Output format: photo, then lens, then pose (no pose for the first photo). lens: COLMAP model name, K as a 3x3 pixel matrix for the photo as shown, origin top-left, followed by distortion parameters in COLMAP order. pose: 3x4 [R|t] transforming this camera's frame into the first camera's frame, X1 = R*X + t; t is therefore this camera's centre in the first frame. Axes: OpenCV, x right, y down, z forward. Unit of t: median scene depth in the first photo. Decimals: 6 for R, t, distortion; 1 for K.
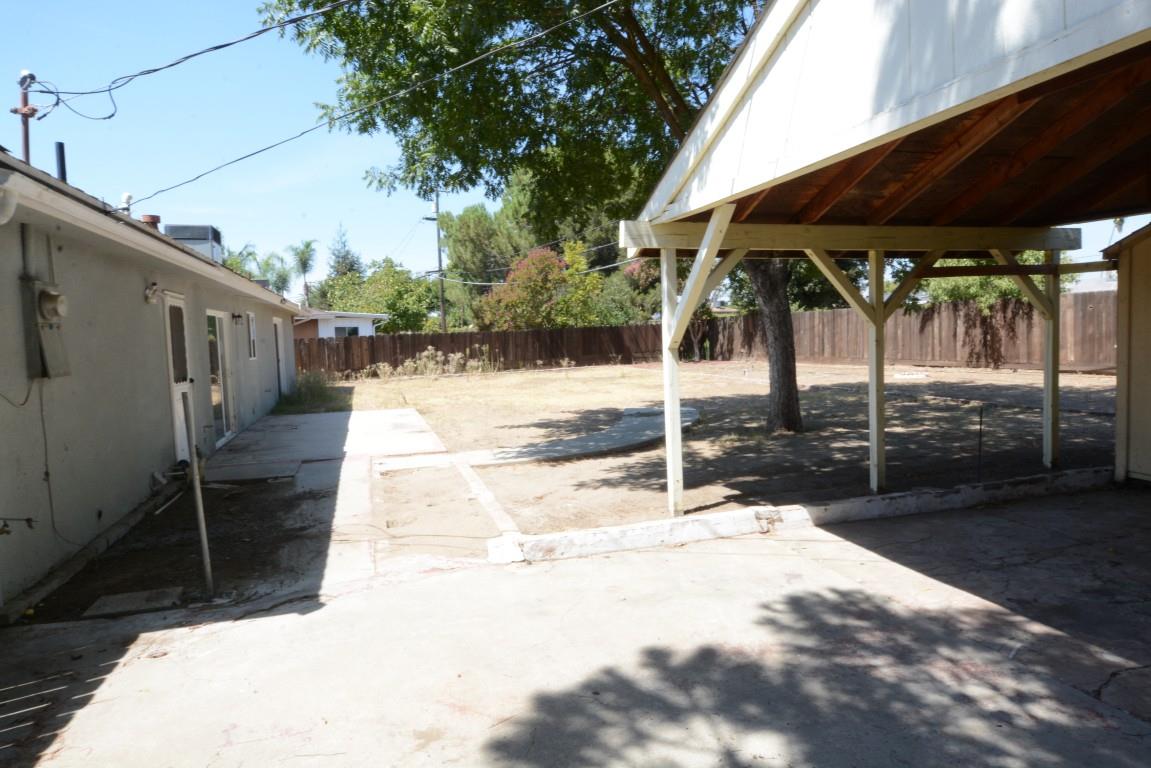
lens RADIAL K [[699.1, 0, 575.1], [0, 699.1, 381.8], [0, 0, 1]] dist [-0.008451, -0.005318]
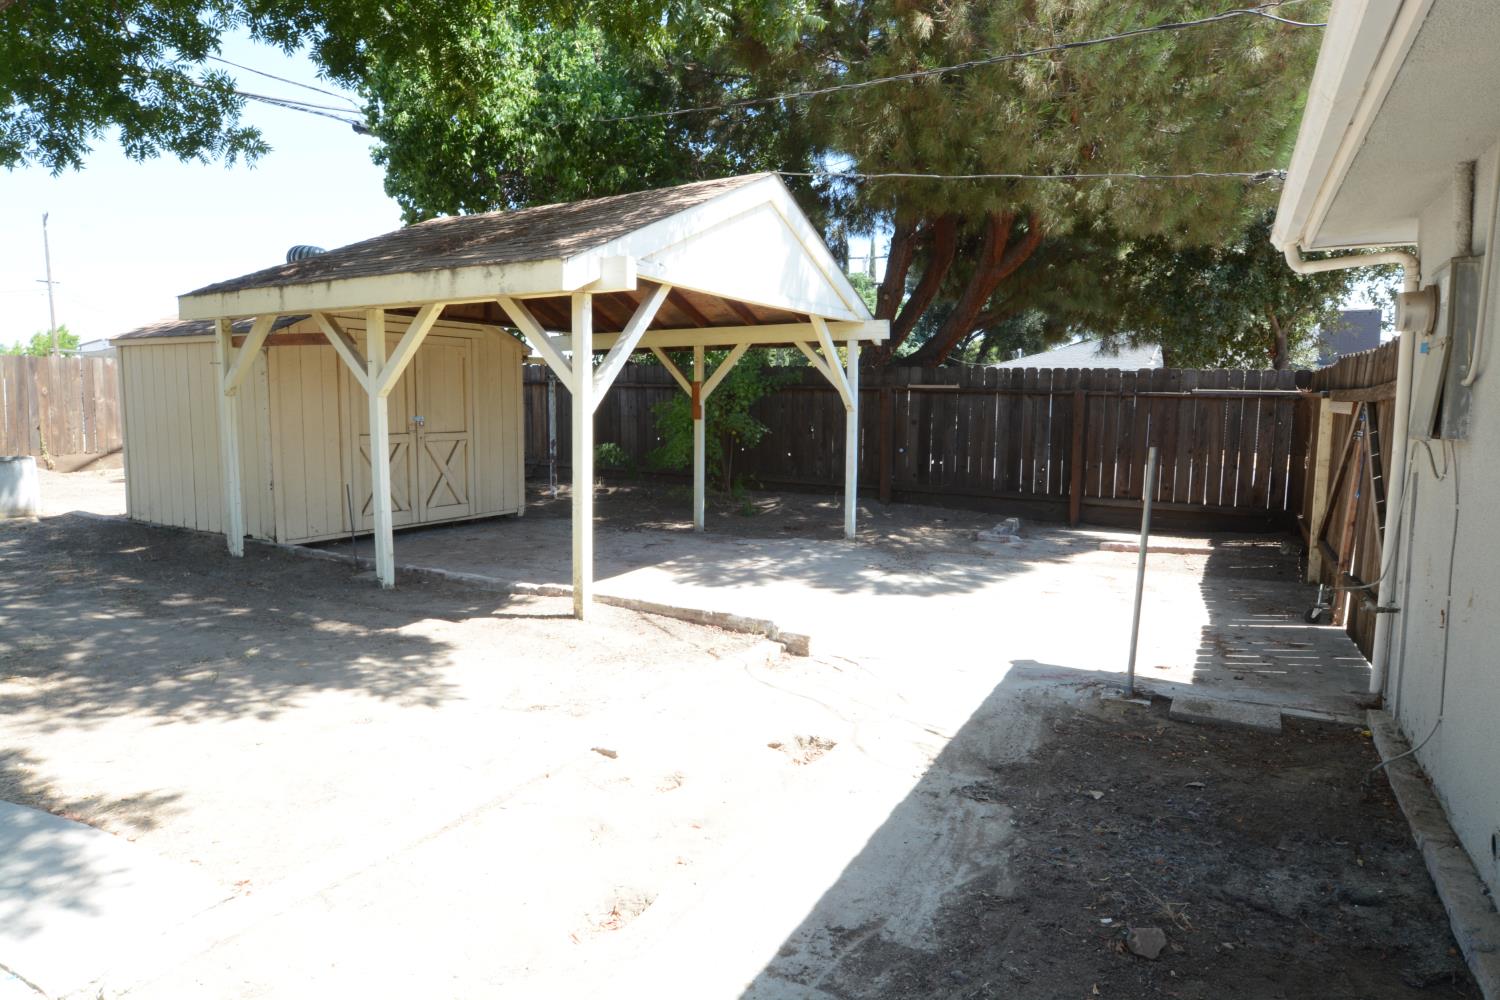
lens RADIAL K [[911.1, 0, 747.5], [0, 911.1, 500.4], [0, 0, 1]] dist [-0.008451, -0.005318]
pose [[-0.712554, -0.046485, 0.700076, -0.916771], [0.070492, 0.988011, 0.137352, -0.100398], [-0.698067, 0.147221, -0.700734, 1.980354]]
